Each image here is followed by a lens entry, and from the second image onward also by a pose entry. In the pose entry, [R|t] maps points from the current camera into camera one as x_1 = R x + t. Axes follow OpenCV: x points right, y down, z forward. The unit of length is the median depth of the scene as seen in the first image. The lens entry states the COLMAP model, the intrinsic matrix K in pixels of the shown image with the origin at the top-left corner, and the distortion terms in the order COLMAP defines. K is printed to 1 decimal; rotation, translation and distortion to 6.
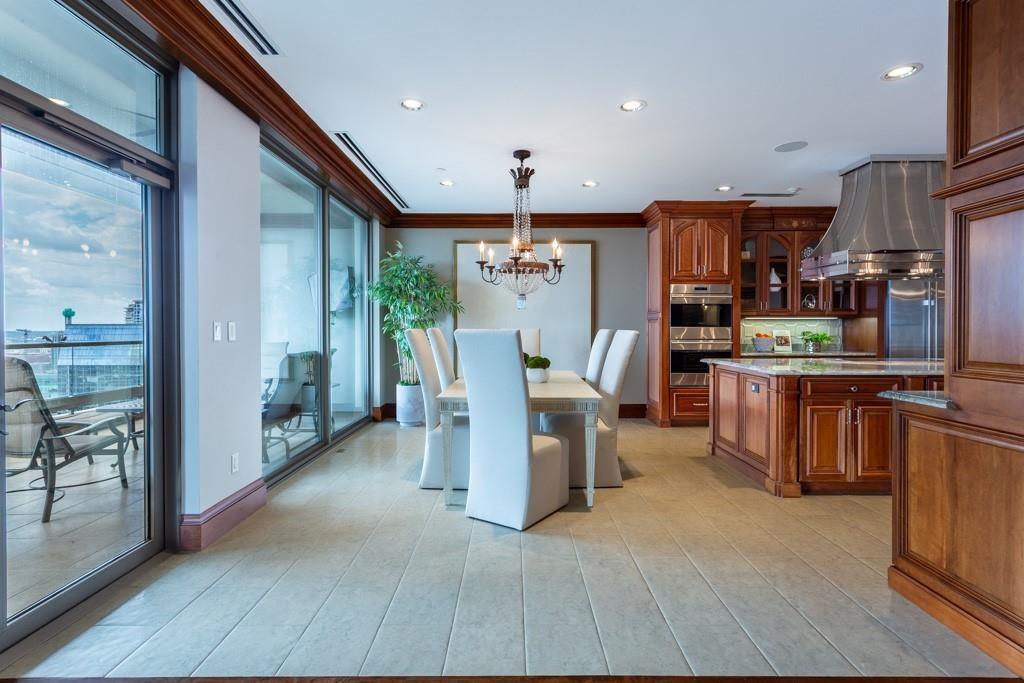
lens RADIAL K [[492.4, 0, 518.7], [0, 492.4, 335.4], [0, 0, 1]] dist [-0.001068, 0.000246]
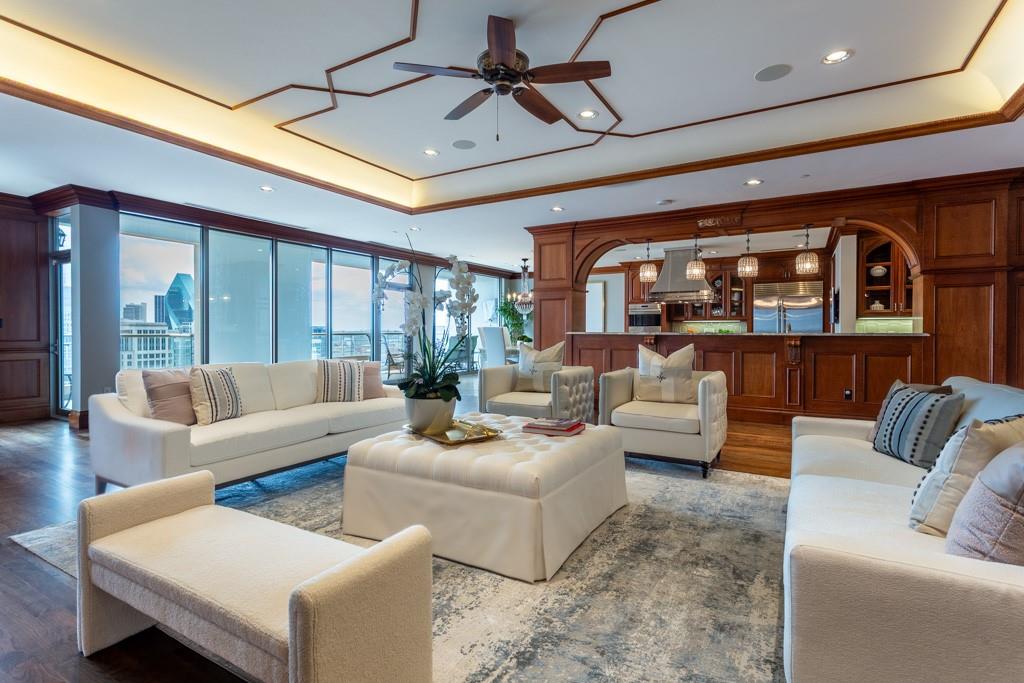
lens RADIAL K [[492.4, 0, 513.2], [0, 492.4, 334.9], [0, 0, 1]] dist [-0.001068, 0.000246]
pose [[0.856710, 0.009020, -0.515720, 0.894738], [-0.008301, 0.999959, 0.003700, 0.011686], [0.515732, 0.001111, 0.856749, -0.862506]]
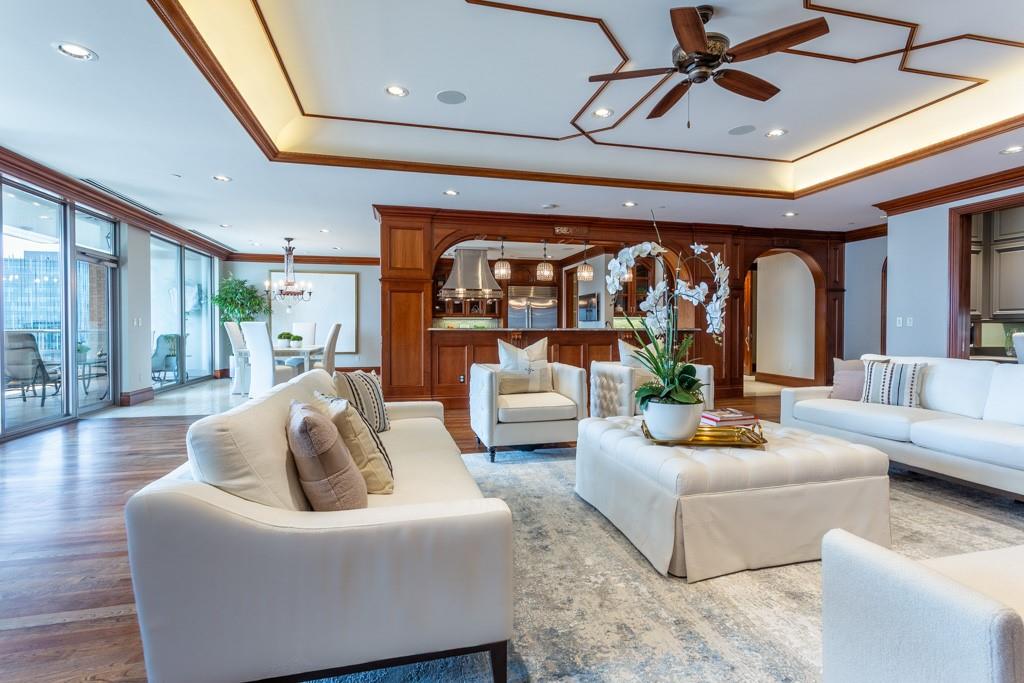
lens RADIAL K [[492.4, 0, 514.9], [0, 492.4, 335.1], [0, 0, 1]] dist [-0.001068, 0.000246]
pose [[0.973855, -0.000325, 0.227171, 0.324053], [-0.001398, 0.999971, 0.007424, 0.015072], [-0.227167, -0.007547, 0.973827, -0.872950]]
